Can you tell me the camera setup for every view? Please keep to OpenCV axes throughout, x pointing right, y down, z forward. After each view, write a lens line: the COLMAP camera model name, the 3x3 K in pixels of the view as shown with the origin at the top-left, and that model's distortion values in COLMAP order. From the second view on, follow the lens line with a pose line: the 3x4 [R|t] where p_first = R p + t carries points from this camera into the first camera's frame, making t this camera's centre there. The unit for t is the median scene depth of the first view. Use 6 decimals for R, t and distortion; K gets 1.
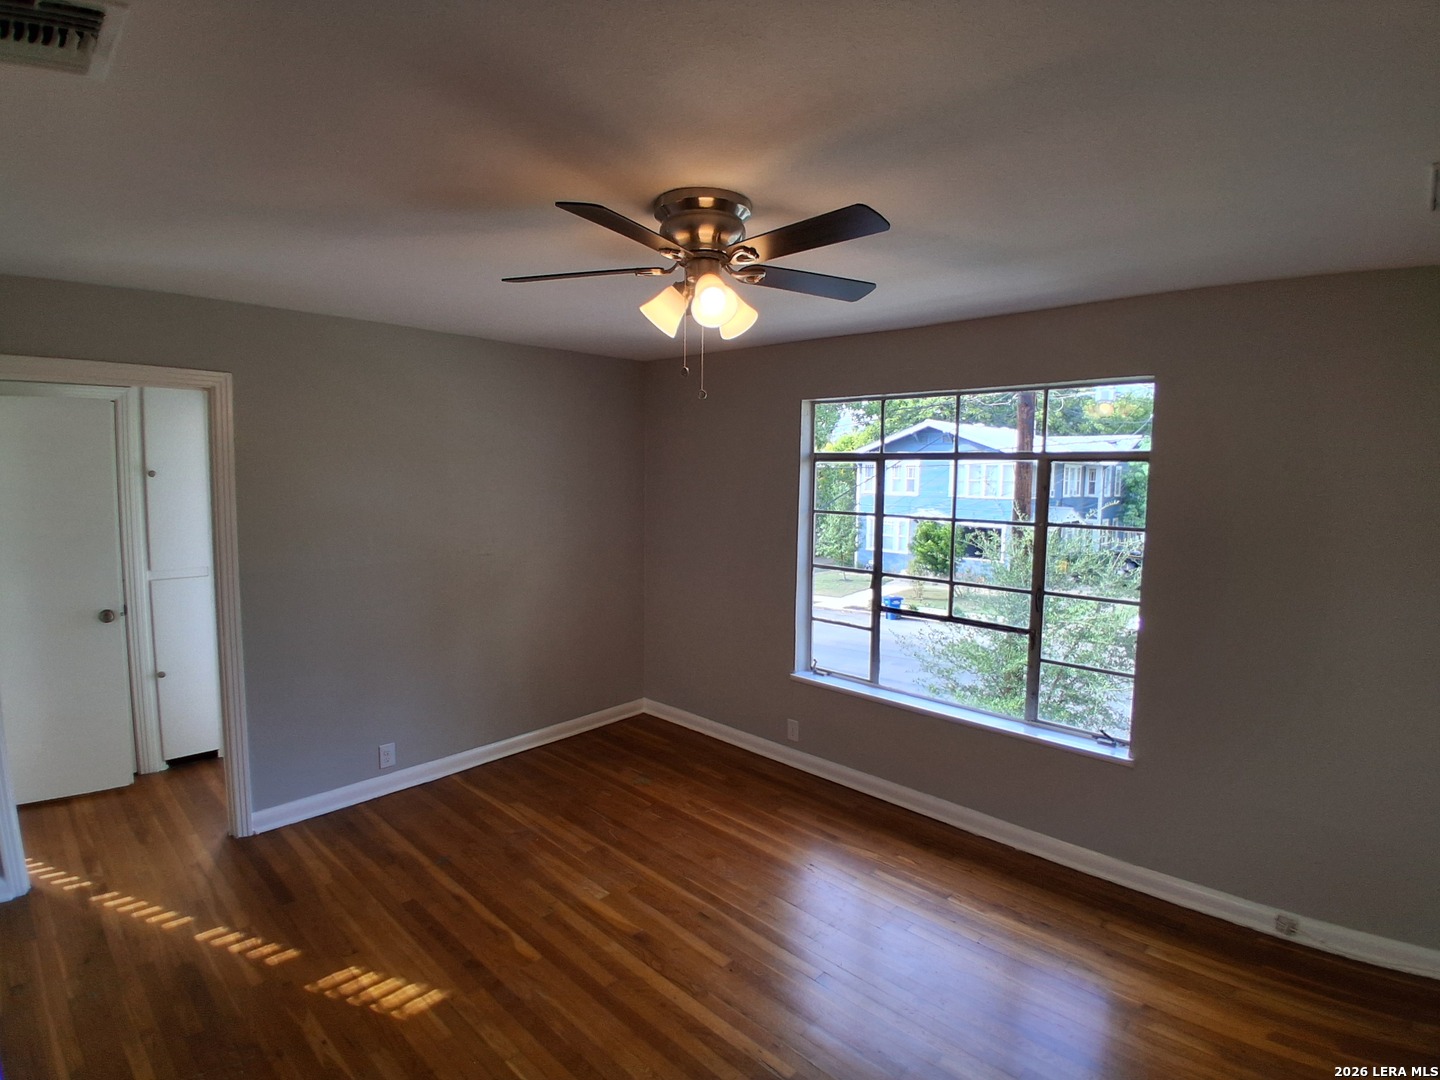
lens RADIAL K [[715.6, 0, 720.0], [0, 715.6, 540.0], [0, 0, 1]] dist [0.000561, -0.045036]
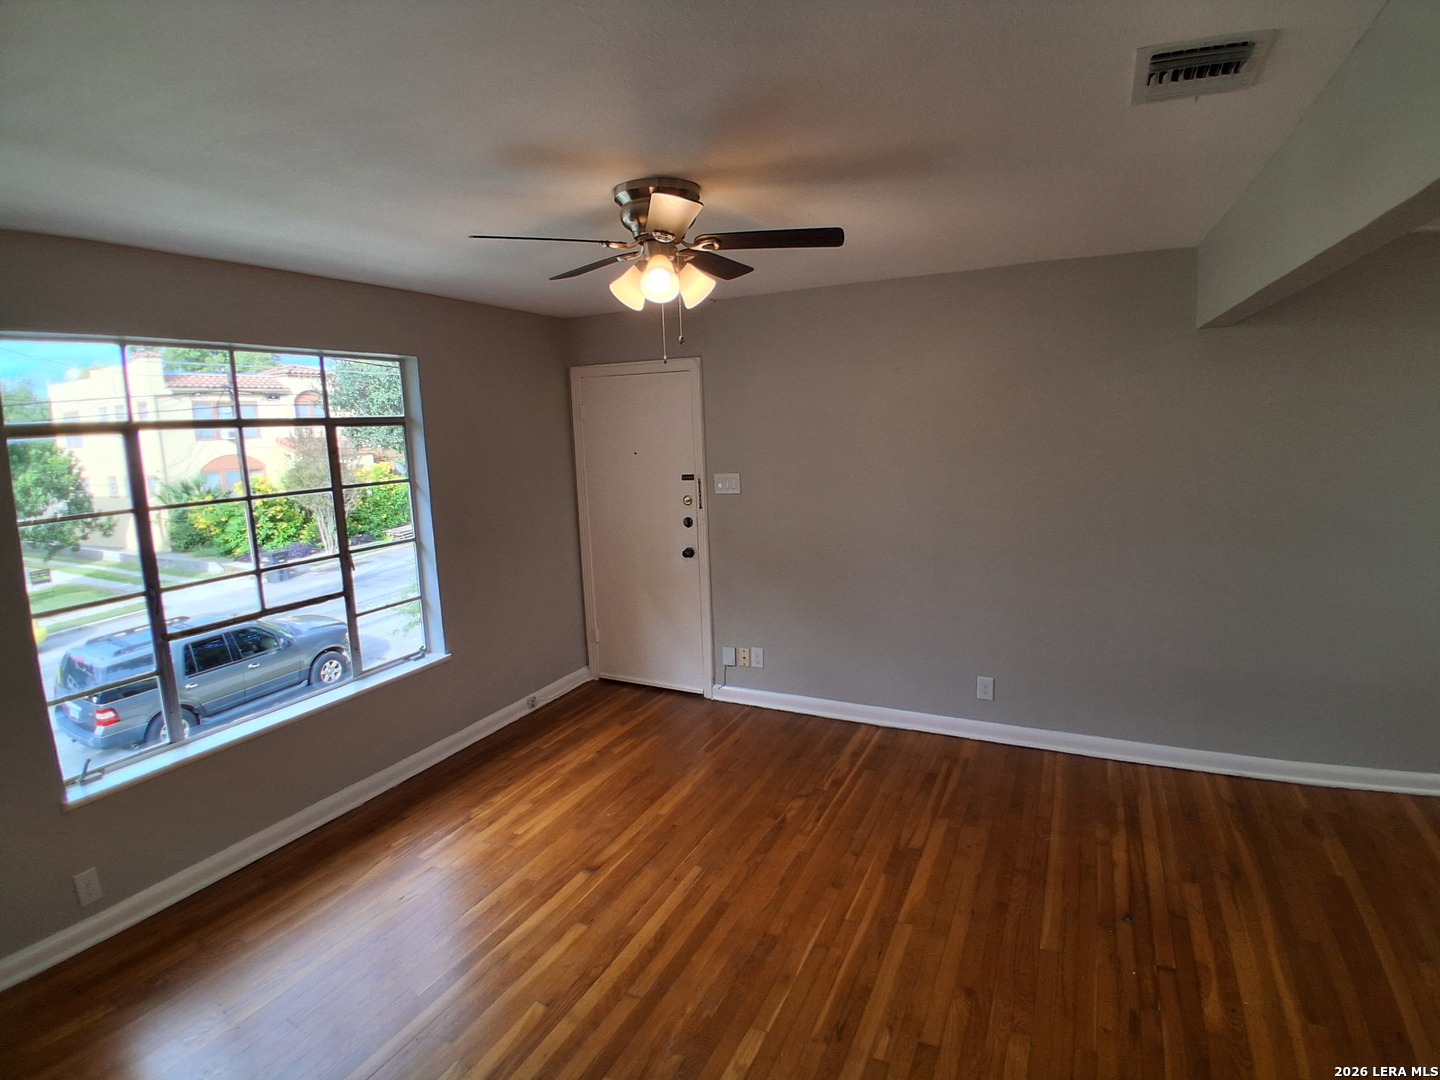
lens RADIAL K [[718.5, 0, 726.4], [0, 718.5, 542.9], [0, 0, 1]] dist [0.032797, -0.067657]
pose [[-0.305146, -0.155339, 0.939551, -0.708327], [0.119400, 0.972580, 0.199579, -0.085234], [-0.944791, 0.173083, -0.278231, 0.760806]]
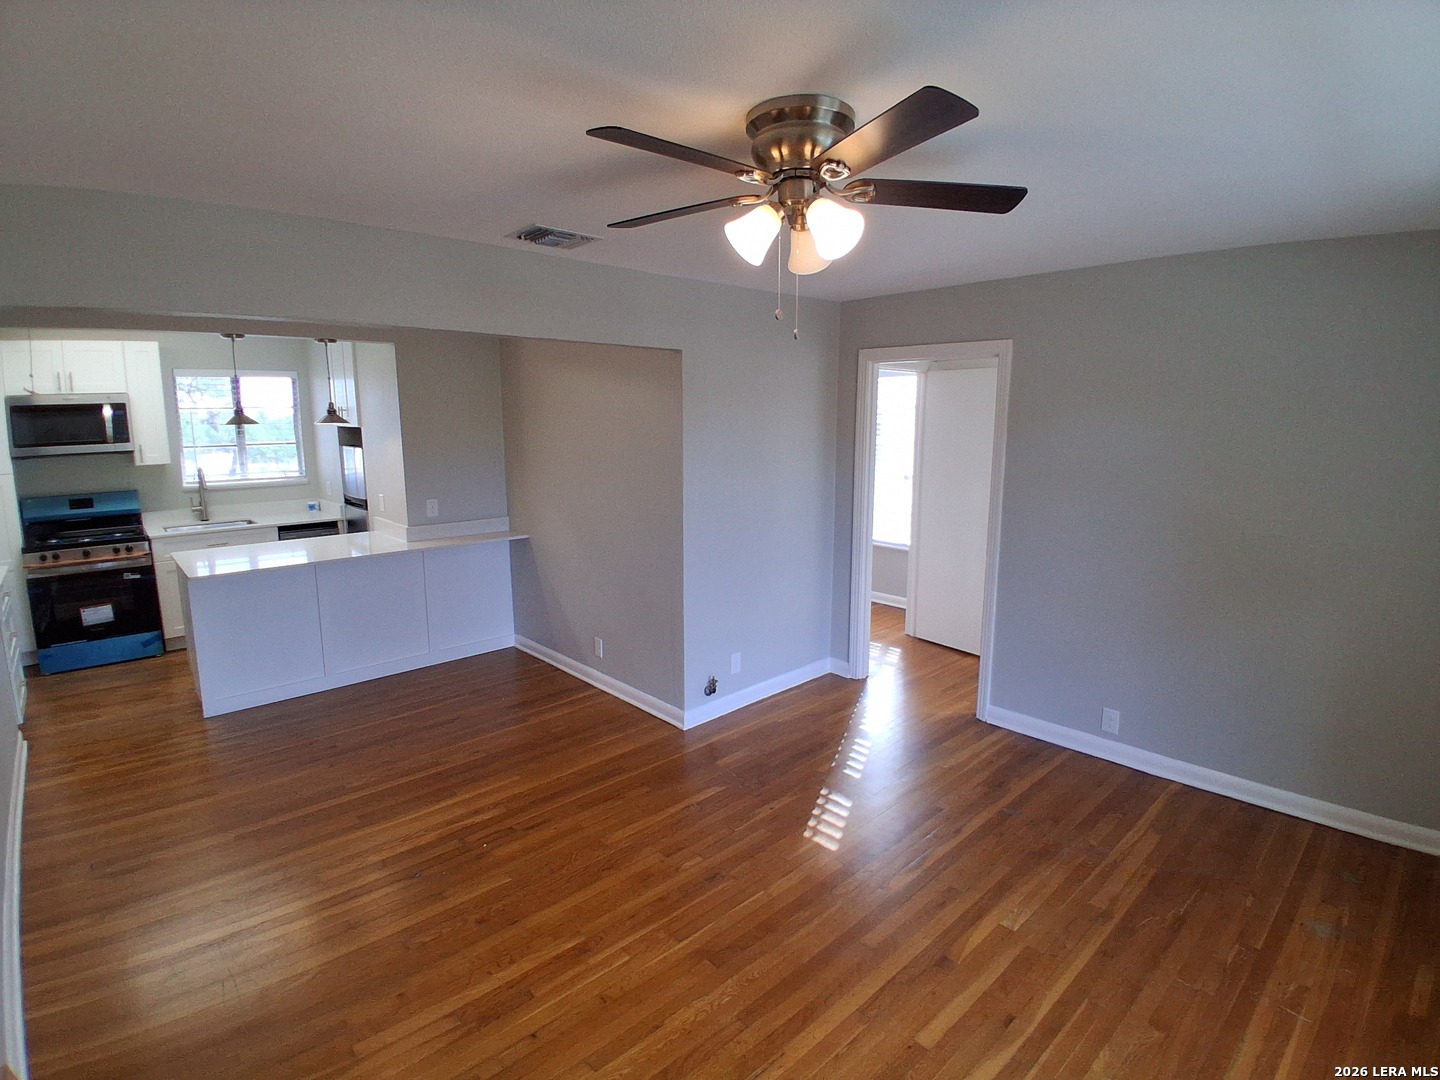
lens RADIAL K [[715.6, 0, 720.0], [0, 715.6, 540.0], [0, 0, 1]] dist [0.000561, -0.045036]
pose [[-0.067943, 0.156763, -0.985296, 0.547858], [-0.089998, 0.982589, 0.162538, -0.053439], [0.993622, 0.099718, -0.052651, 0.578862]]
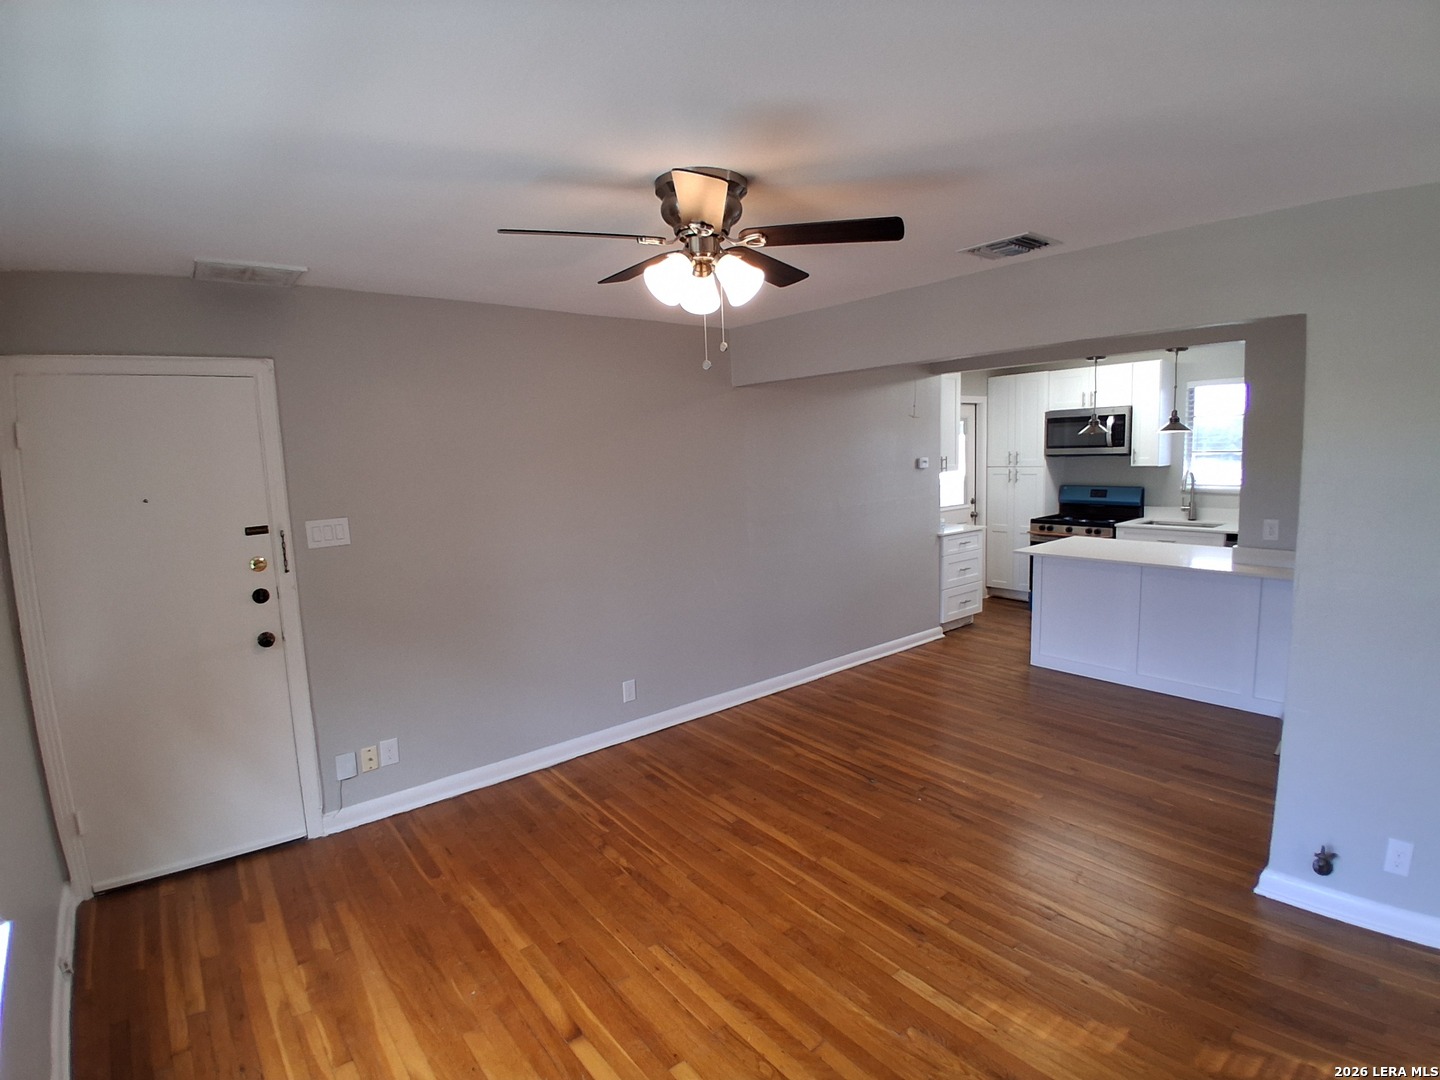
lens RADIAL K [[715.6, 0, 720.0], [0, 715.6, 540.0], [0, 0, 1]] dist [0.000561, -0.045036]
pose [[-0.989739, 0.004655, 0.142808, -0.116155], [0.036096, 0.975196, 0.218378, -0.110301], [-0.138249, 0.221293, -0.965358, 1.236716]]
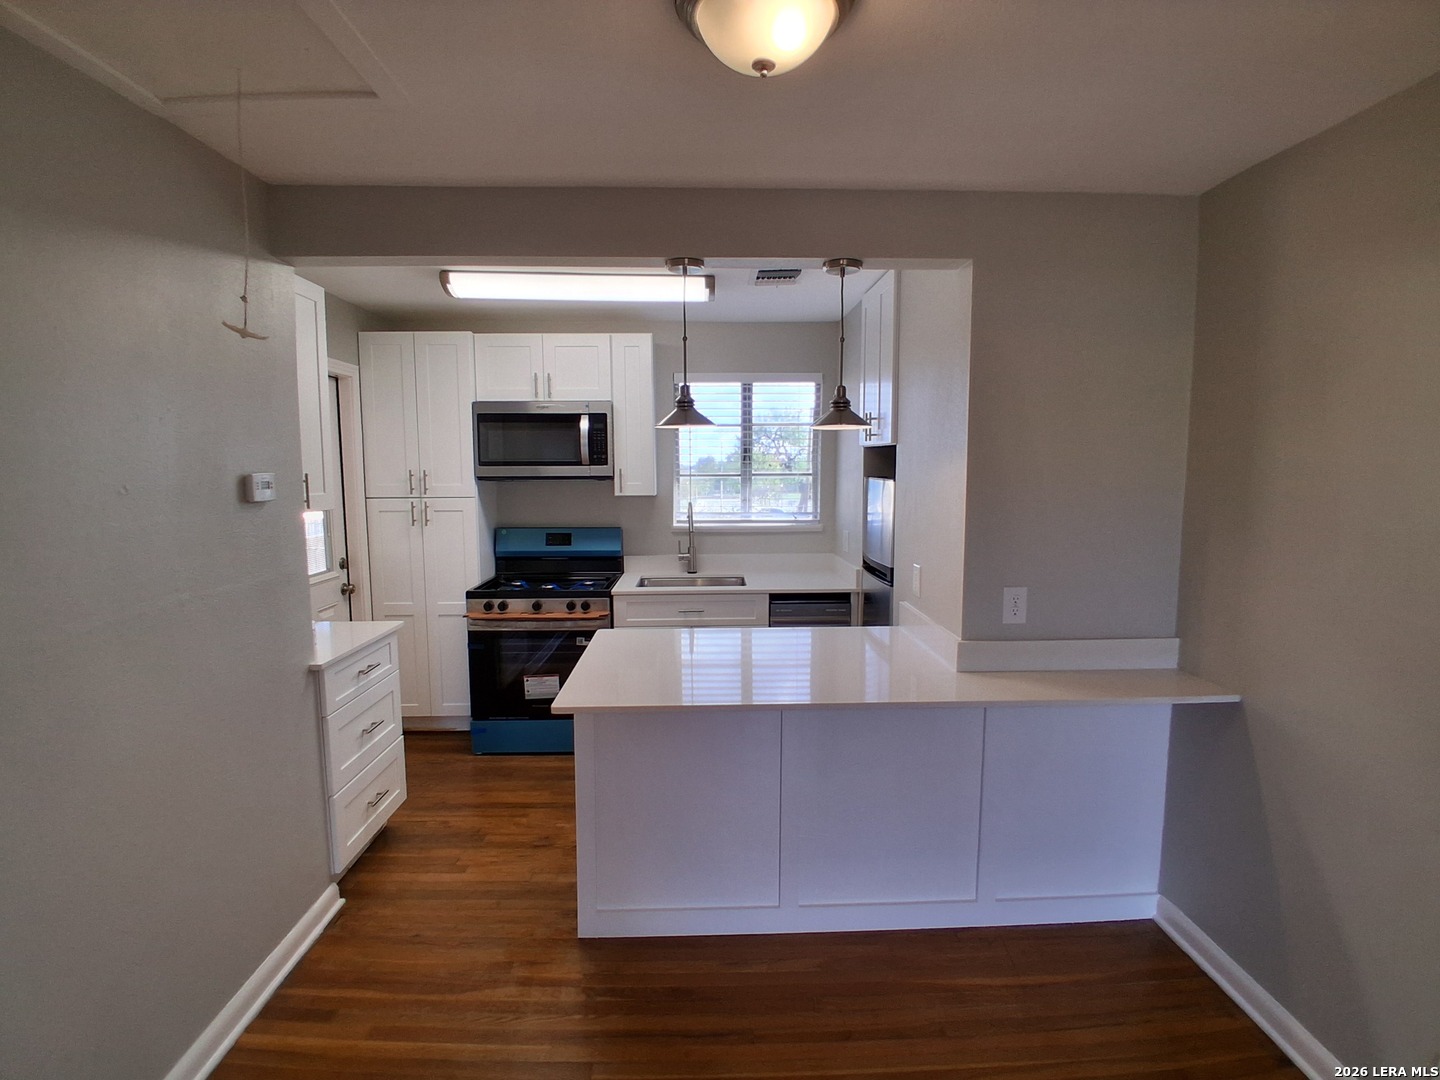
lens RADIAL K [[715.6, 0, 720.0], [0, 715.6, 540.0], [0, 0, 1]] dist [0.000561, -0.045036]
pose [[-0.710595, 0.062564, -0.700814, -0.203802], [-0.069883, 0.984838, 0.158777, 0.022915], [0.700122, 0.161801, -0.695449, 0.168143]]
